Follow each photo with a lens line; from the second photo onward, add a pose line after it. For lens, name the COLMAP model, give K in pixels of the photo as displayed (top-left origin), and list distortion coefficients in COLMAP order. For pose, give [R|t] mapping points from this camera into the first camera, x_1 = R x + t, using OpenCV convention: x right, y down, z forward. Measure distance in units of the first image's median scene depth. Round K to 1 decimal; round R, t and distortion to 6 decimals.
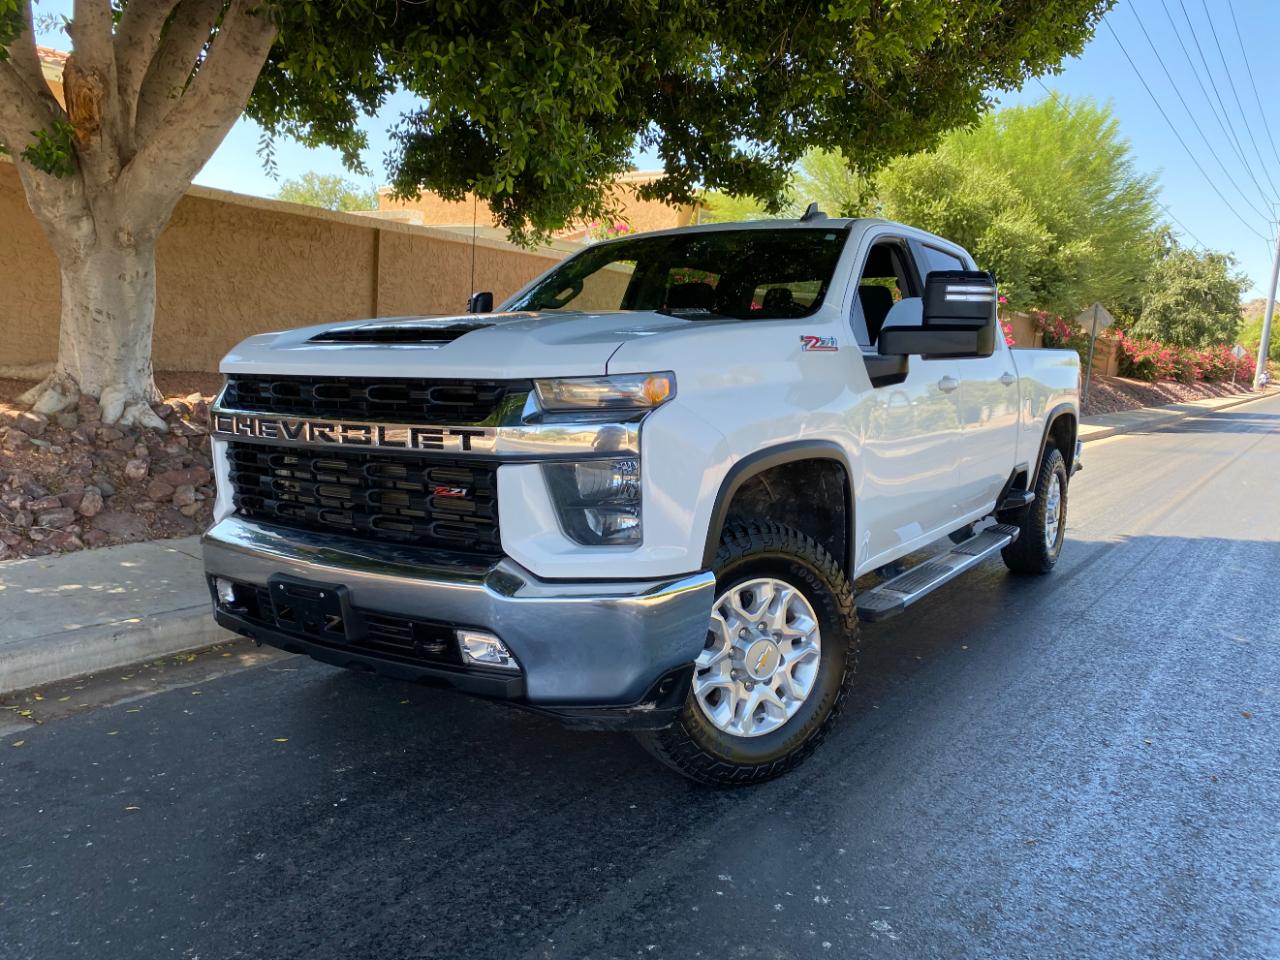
lens RADIAL K [[987.9, 0, 647.3], [0, 987.9, 513.1], [0, 0, 1]] dist [0.022553, -0.015089]
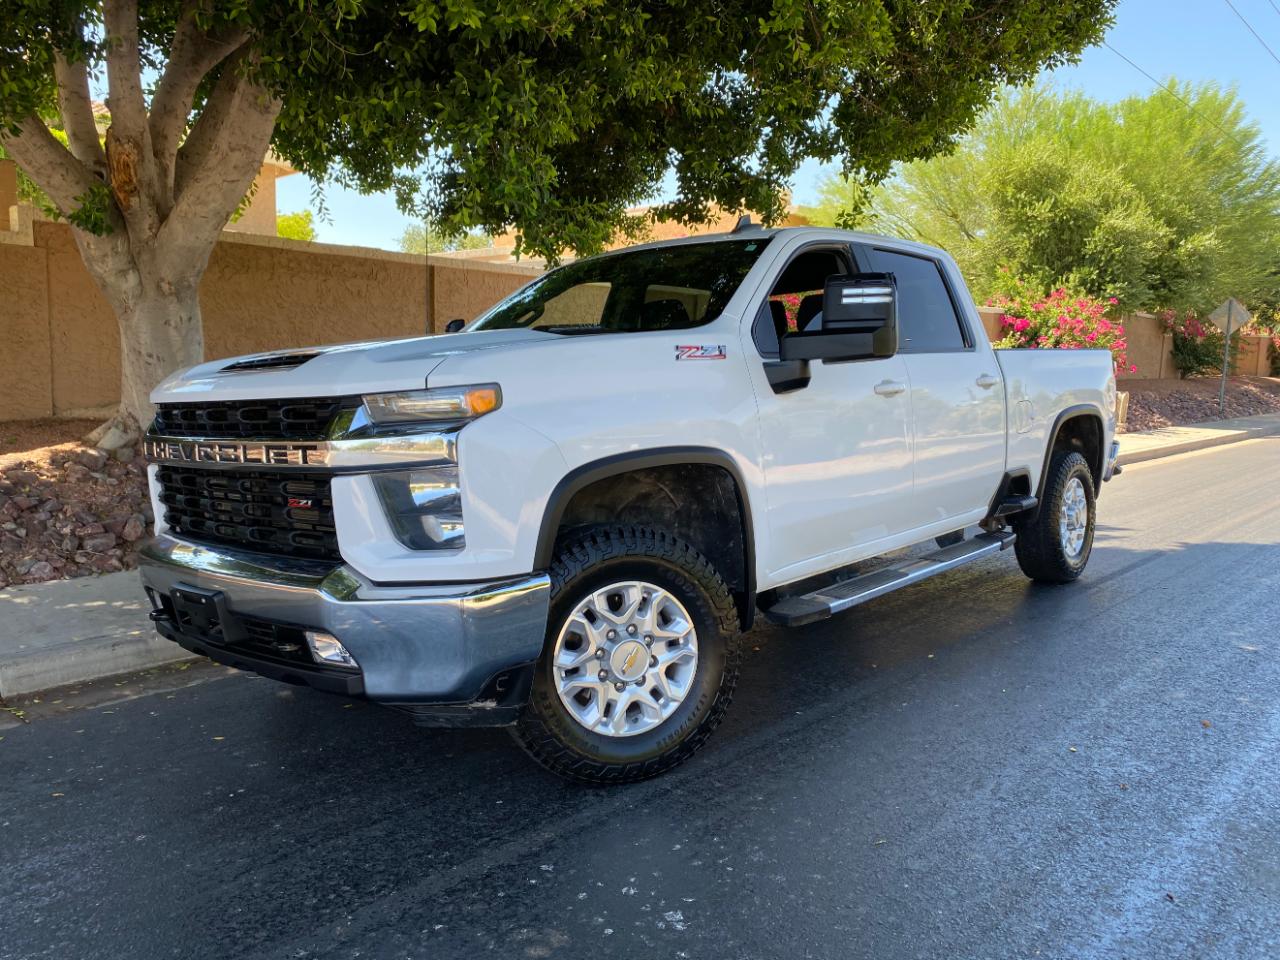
lens RADIAL K [[987.9, 0, 641.1], [0, 987.9, 518.7], [0, 0, 1]] dist [0.022553, -0.015089]
pose [[0.989734, -0.022371, -0.141158, 0.196308], [0.019844, 0.999617, -0.019284, 0.014548], [0.141535, 0.016285, 0.989799, -0.011414]]
